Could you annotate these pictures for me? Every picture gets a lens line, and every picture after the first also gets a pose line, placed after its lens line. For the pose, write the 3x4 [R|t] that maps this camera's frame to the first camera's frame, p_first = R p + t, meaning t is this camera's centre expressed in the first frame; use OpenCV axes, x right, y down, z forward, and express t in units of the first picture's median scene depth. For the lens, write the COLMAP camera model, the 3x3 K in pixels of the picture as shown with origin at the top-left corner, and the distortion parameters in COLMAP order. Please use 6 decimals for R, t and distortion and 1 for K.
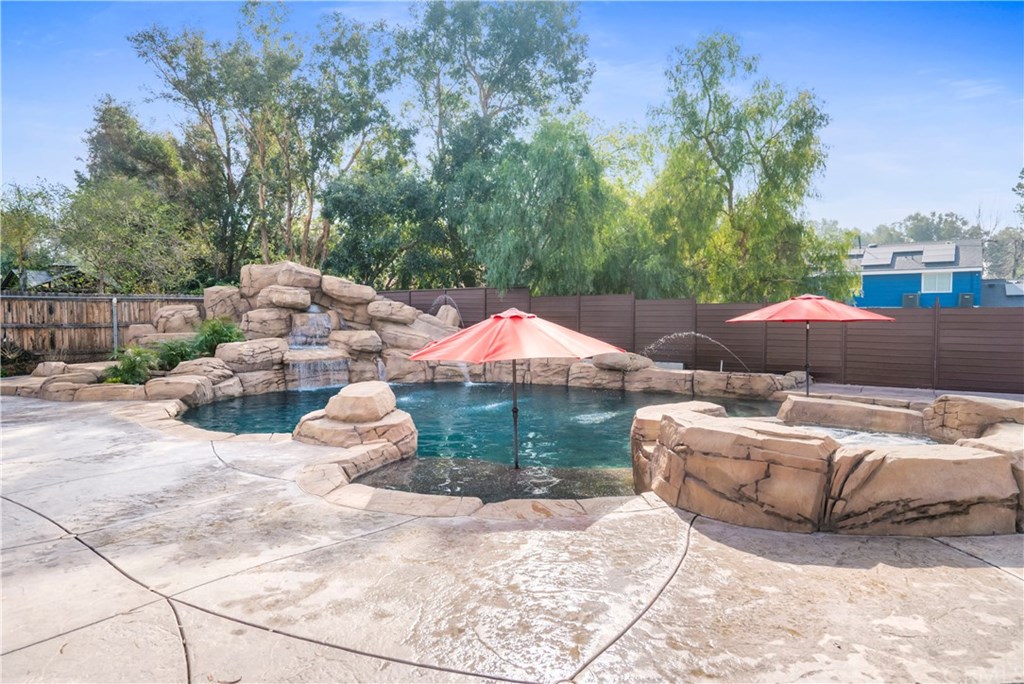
lens RADIAL K [[637.5, 0, 511.6], [0, 637.5, 338.5], [0, 0, 1]] dist [-0.011240, 0.002328]
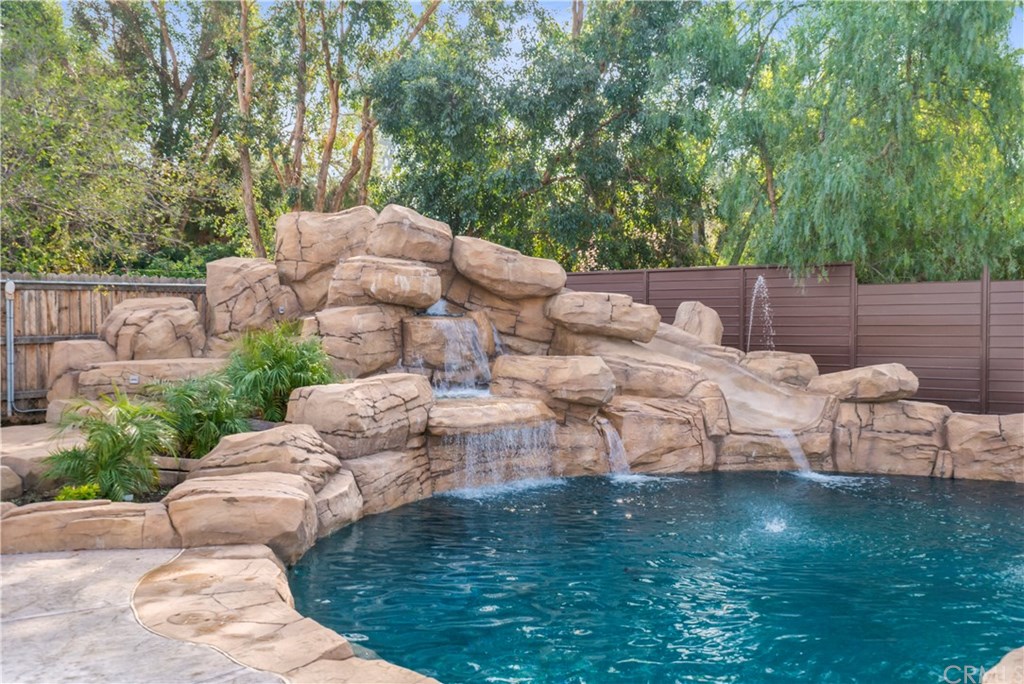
lens RADIAL K [[1005.2, 0, 511.7], [0, 1005.2, 338.5], [0, 0, 1]] dist [0.037788, 0.000000]
pose [[0.999844, 0.003951, -0.017218, -0.262349], [-0.004319, 0.999761, -0.021423, -0.009527], [0.017129, 0.021494, 0.999622, 0.290738]]
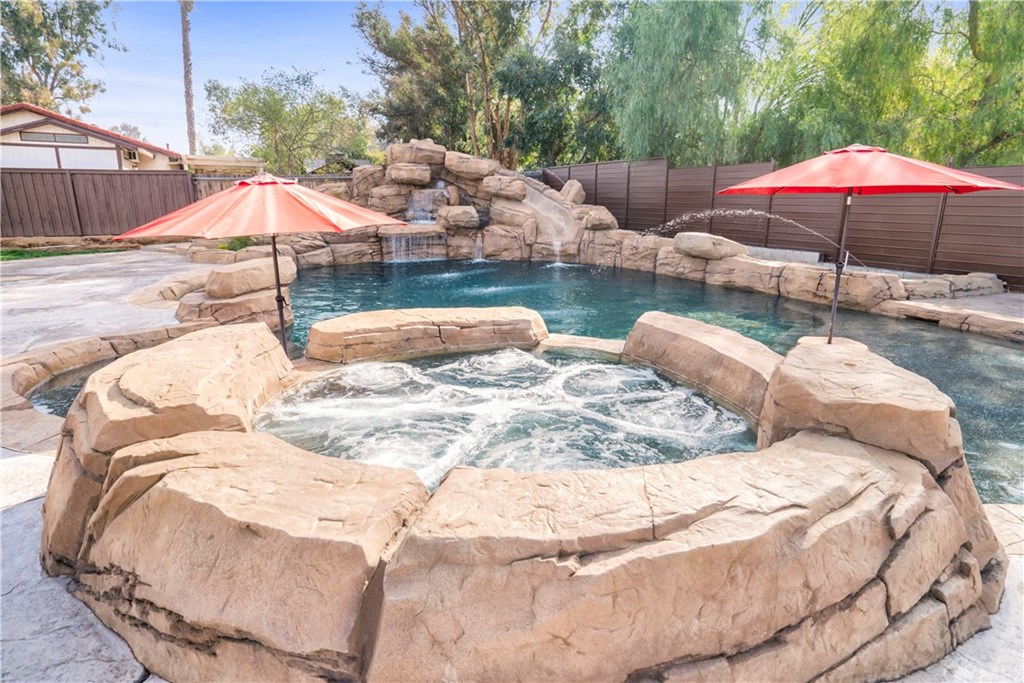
lens RADIAL K [[572.9, 0, 507.3], [0, 572.9, 336.1], [0, 0, 1]] dist [-0.040291, 0.001376]
pose [[0.876212, 0.111335, -0.468890, 0.274686], [-0.013722, 0.978318, 0.206652, 0.001150], [0.481731, -0.174636, 0.858742, 0.220457]]
